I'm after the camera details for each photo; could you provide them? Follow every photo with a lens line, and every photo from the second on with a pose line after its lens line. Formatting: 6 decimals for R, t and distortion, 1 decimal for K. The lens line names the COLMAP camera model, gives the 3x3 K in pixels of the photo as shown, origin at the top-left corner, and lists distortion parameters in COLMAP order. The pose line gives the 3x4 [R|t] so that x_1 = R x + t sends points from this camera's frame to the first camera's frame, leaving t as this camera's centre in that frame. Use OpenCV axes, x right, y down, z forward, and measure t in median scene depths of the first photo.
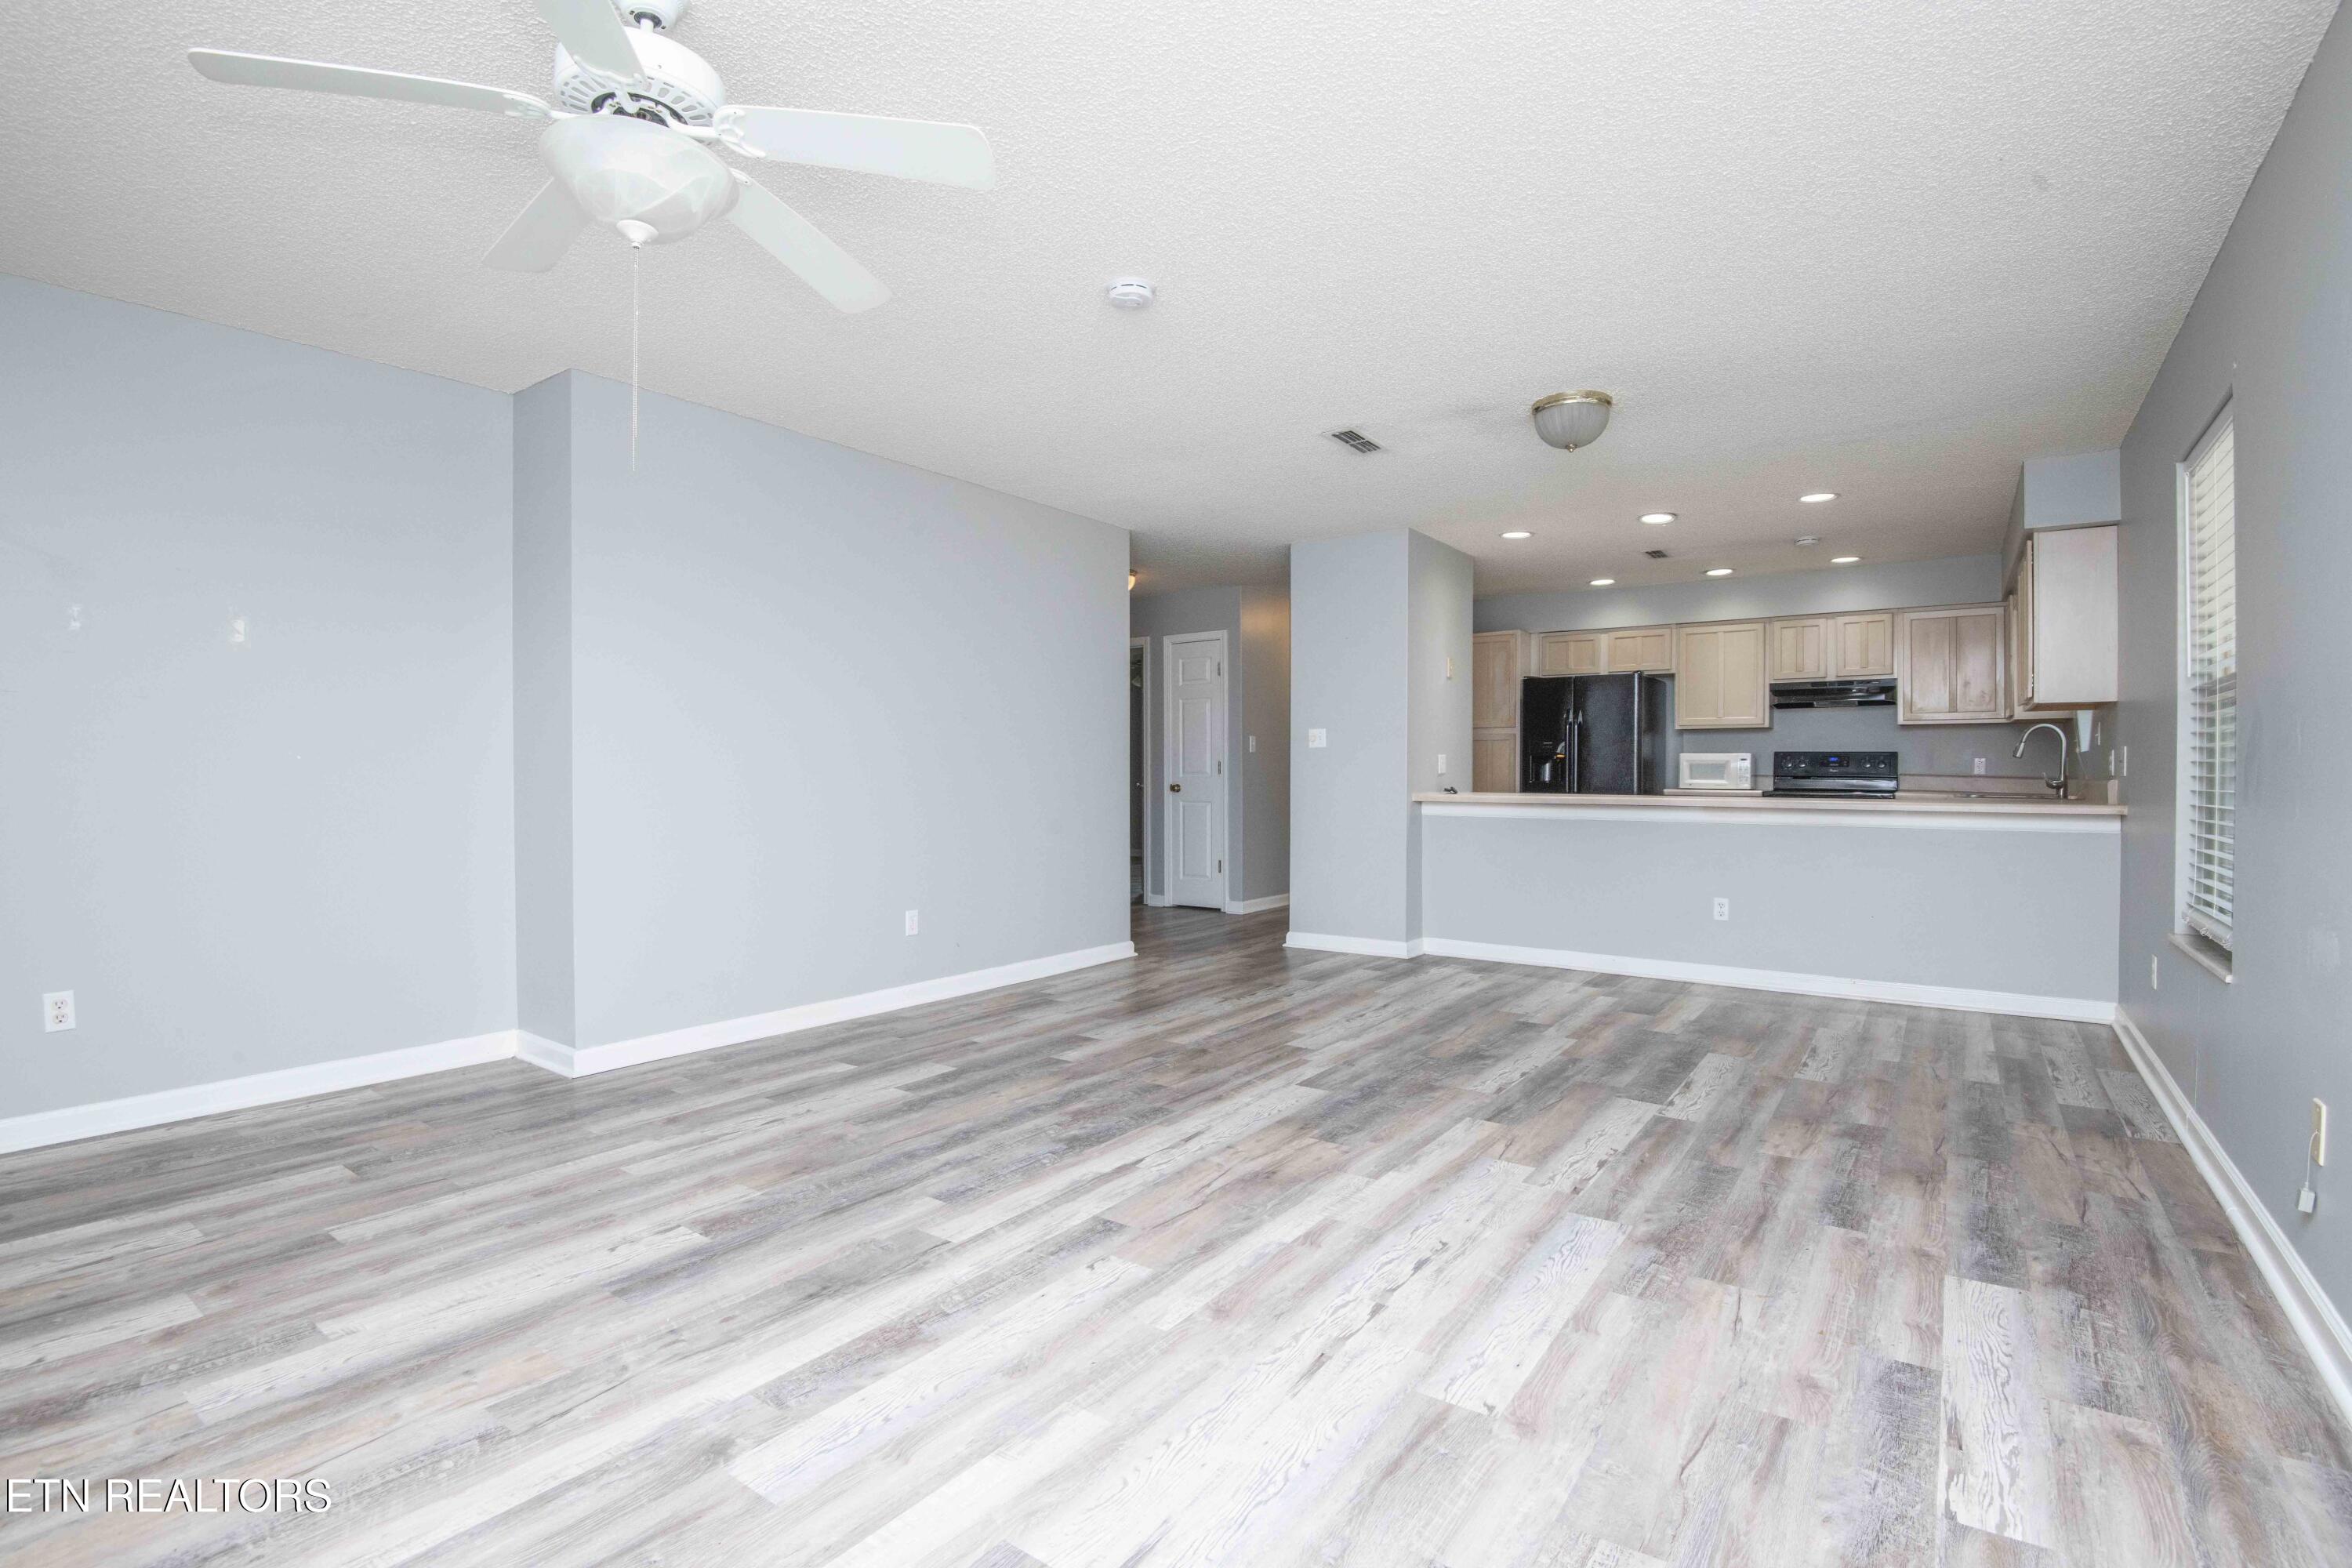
lens RADIAL K [[1081.1, 0, 1181.9], [0, 1081.1, 779.1], [0, 0, 1]] dist [-0.000287, -0.028885]
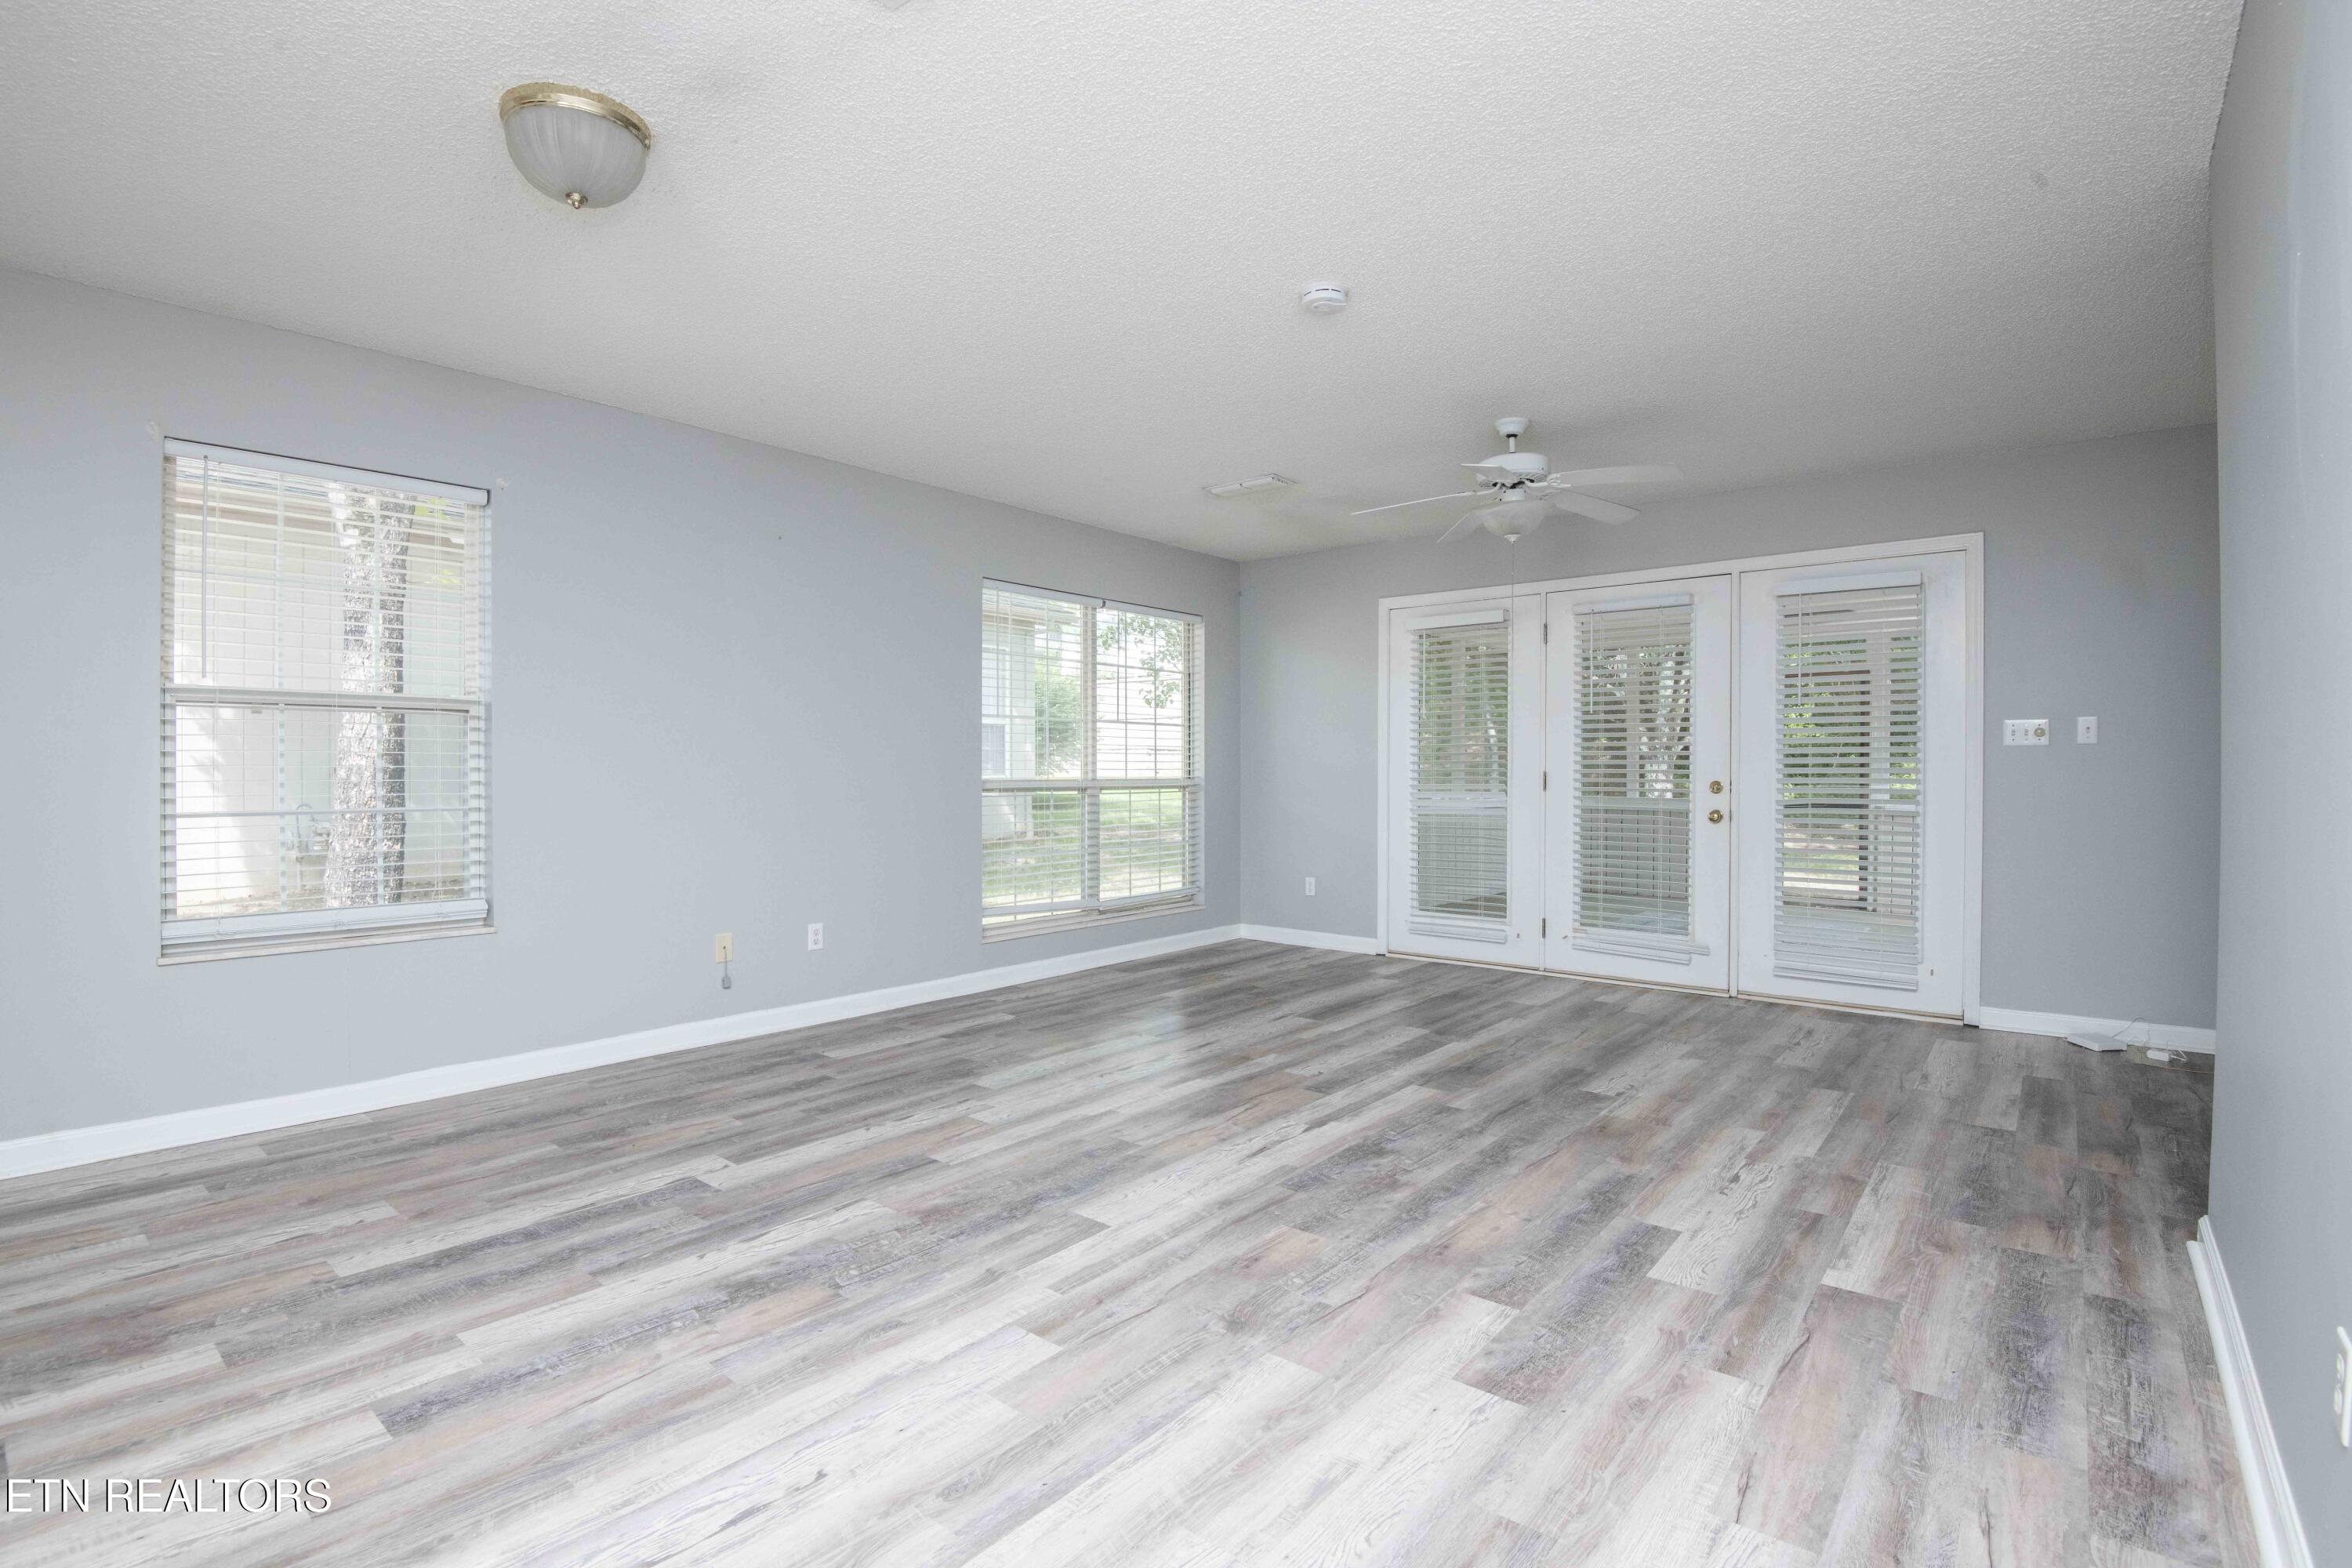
lens RADIAL K [[1085.6, 0, 1183.3], [0, 1085.6, 780.3], [0, 0, 1]] dist [-0.002020, -0.027823]
pose [[-0.997826, -0.002779, 0.065844, 0.012579], [-0.001881, 0.999904, 0.013693, -0.018270], [-0.065876, 0.013539, -0.997736, 1.769538]]
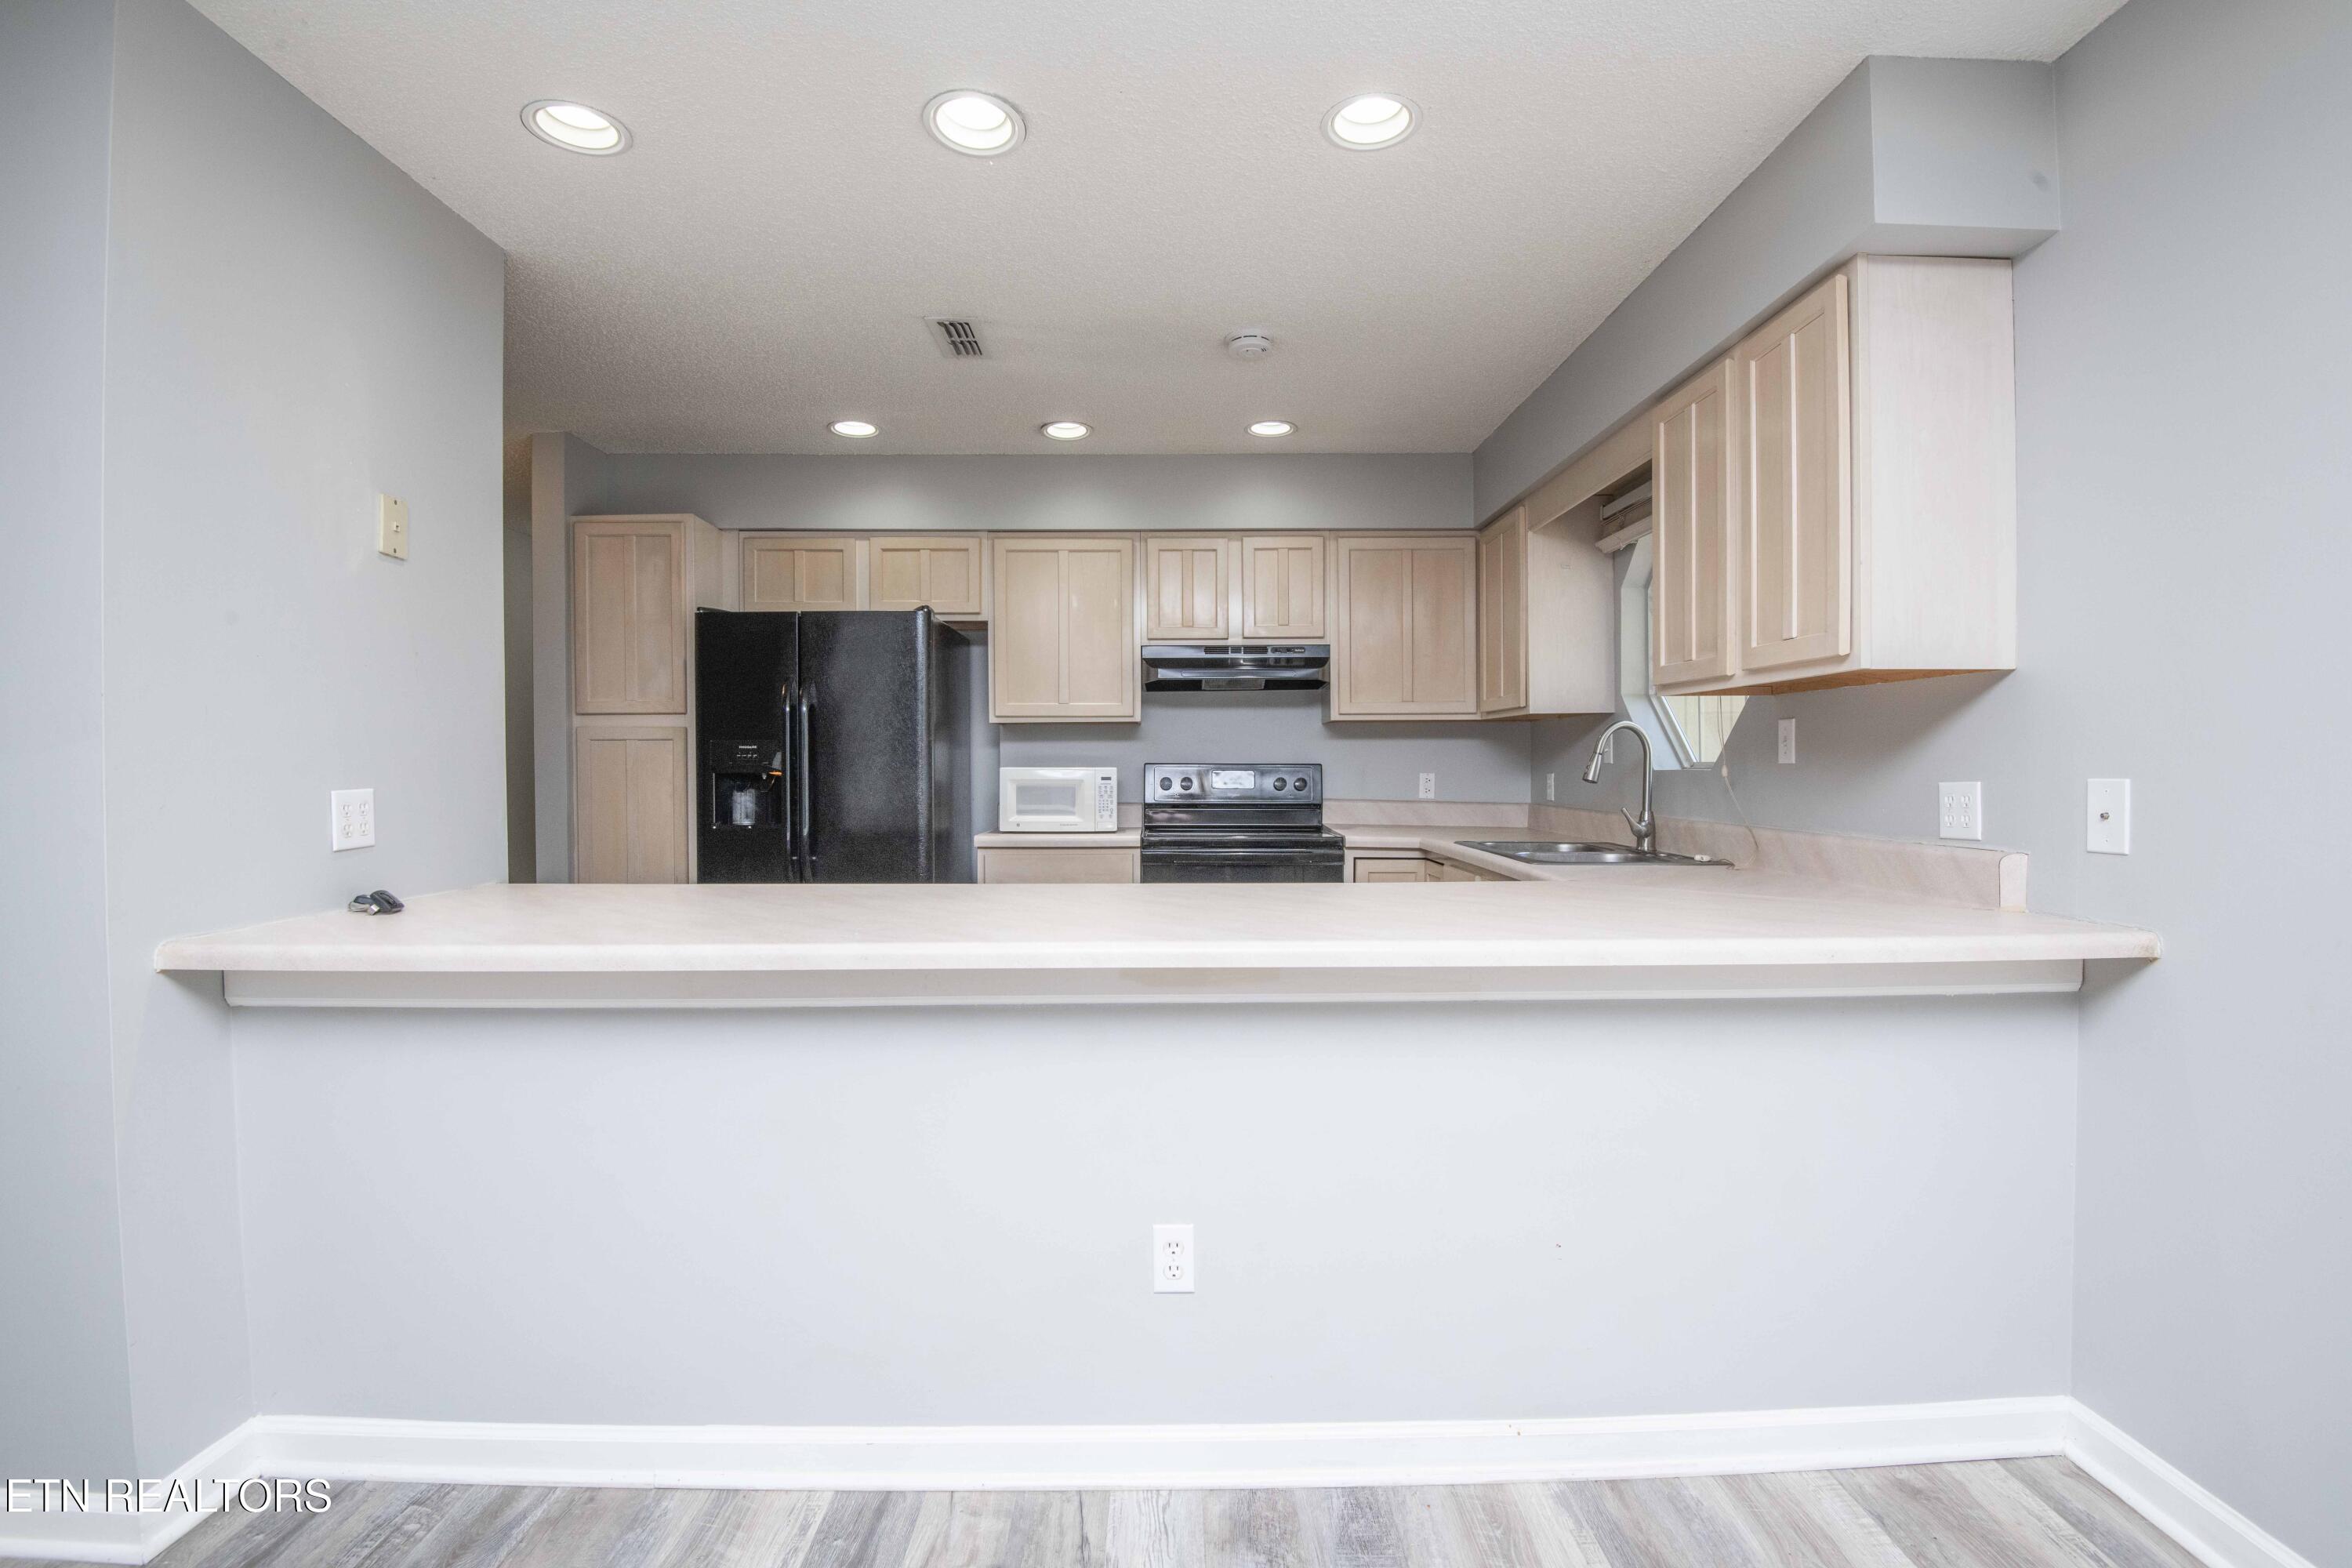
lens RADIAL K [[1085.6, 0, 1183.3], [0, 1085.6, 780.3], [0, 0, 1]] dist [-0.002020, -0.027823]
pose [[0.804444, -0.014660, 0.593847, 0.467238], [0.010751, 0.999891, 0.010120, -0.048470], [-0.593931, -0.001756, 0.804514, 1.118126]]
